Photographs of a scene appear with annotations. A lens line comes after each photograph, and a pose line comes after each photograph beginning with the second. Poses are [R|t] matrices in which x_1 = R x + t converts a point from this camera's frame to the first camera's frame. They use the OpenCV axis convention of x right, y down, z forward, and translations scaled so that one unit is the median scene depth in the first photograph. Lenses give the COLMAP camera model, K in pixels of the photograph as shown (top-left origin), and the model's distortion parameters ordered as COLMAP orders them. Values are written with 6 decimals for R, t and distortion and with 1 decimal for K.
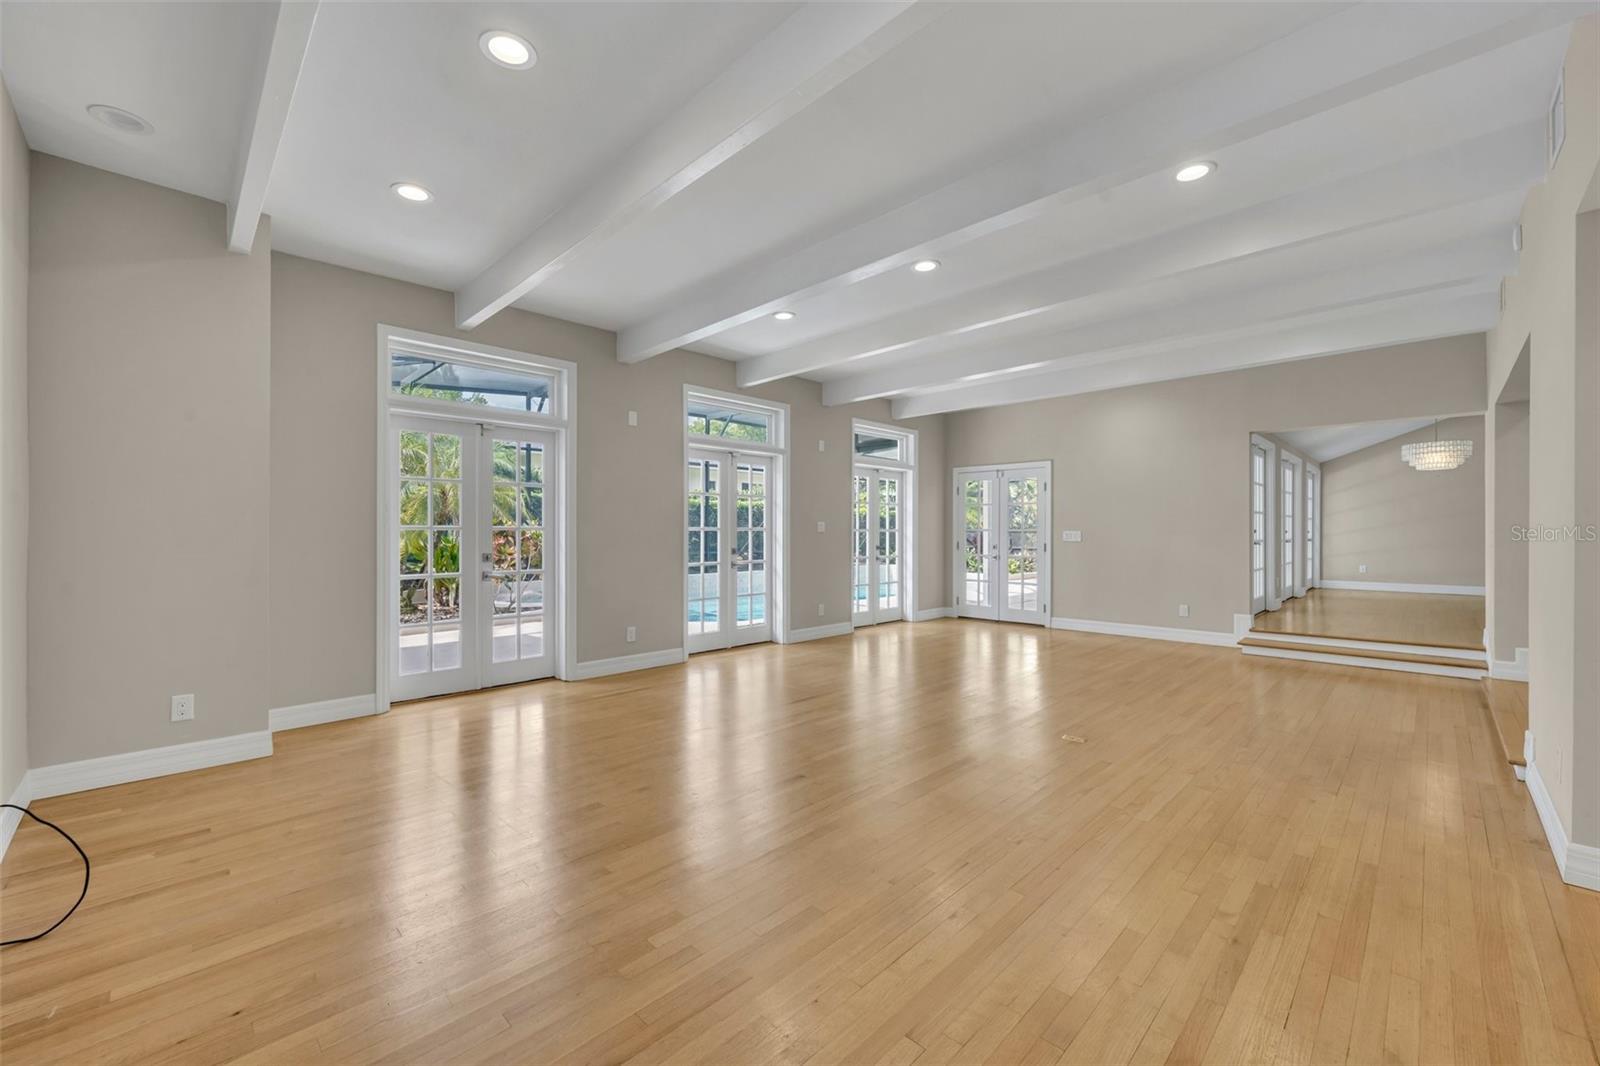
lens RADIAL K [[633.9, 0, 796.8], [0, 633.9, 539.0], [0, 0, 1]] dist [-0.002541, -0.000096]
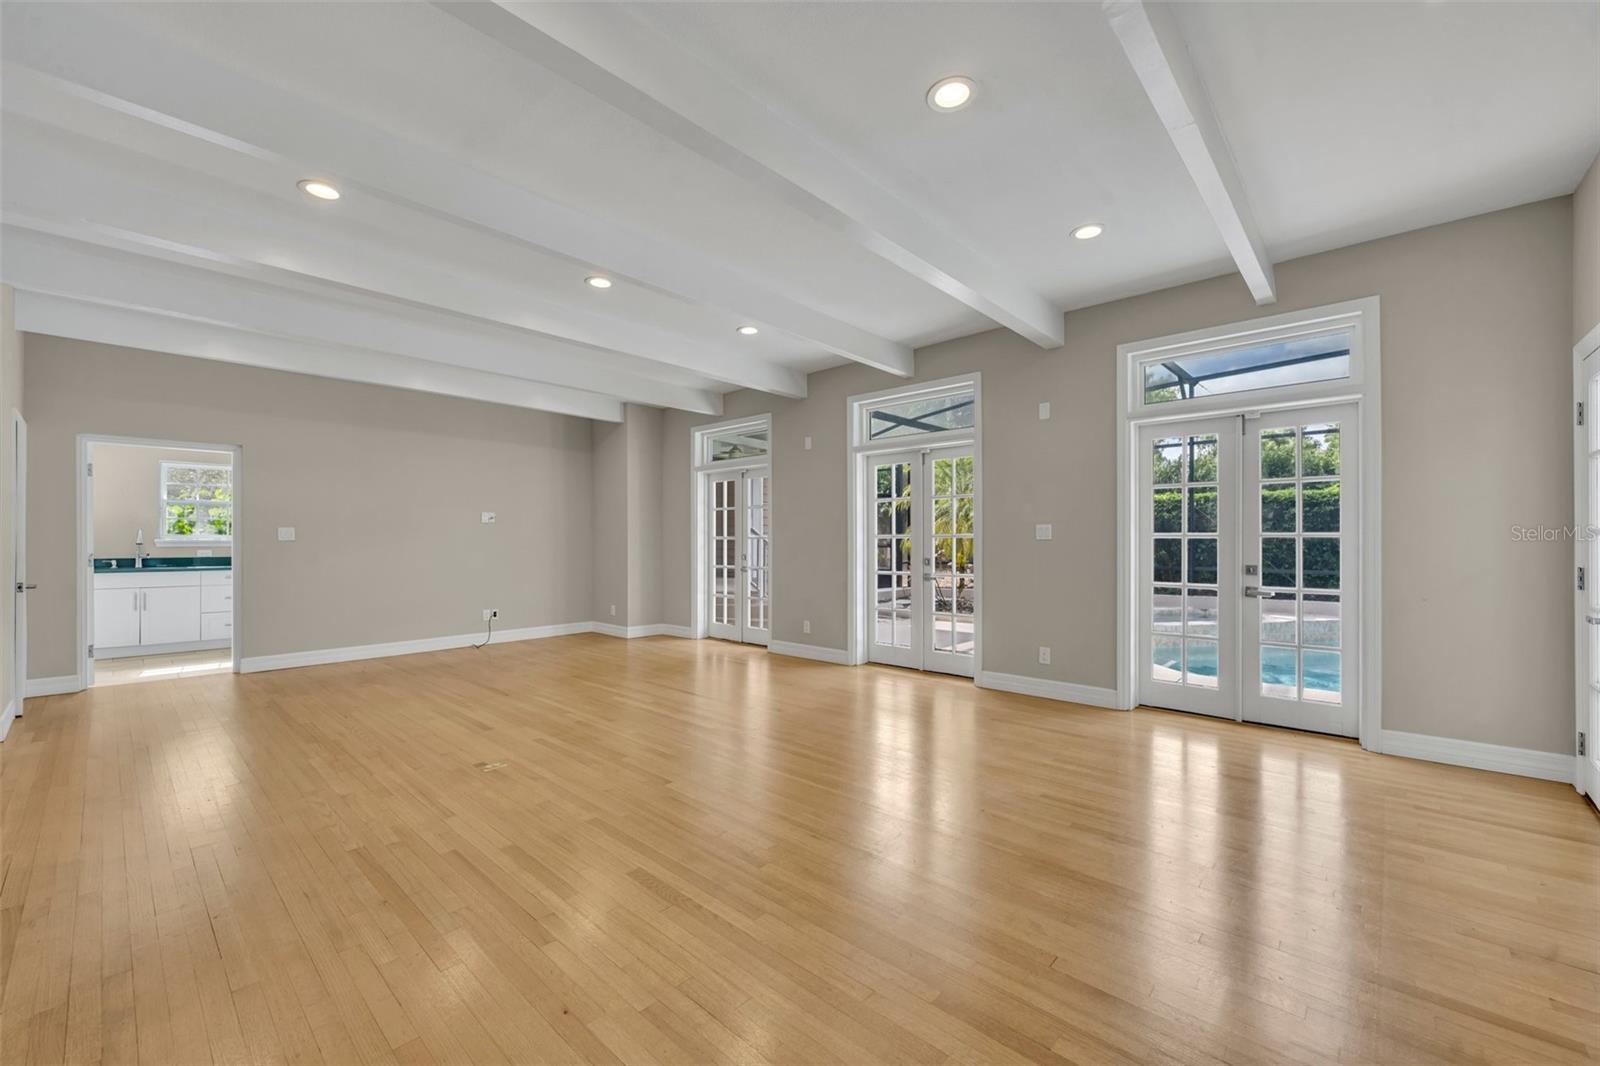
lens RADIAL K [[639.9, 0, 797.4], [0, 639.9, 533.3], [0, 0, 1]] dist [0.002934, 0.000251]
pose [[0.040806, -0.013099, -0.999081, 0.597351], [-0.009383, 0.999865, -0.013493, -0.004550], [0.999123, 0.009925, 0.040678, 0.605339]]
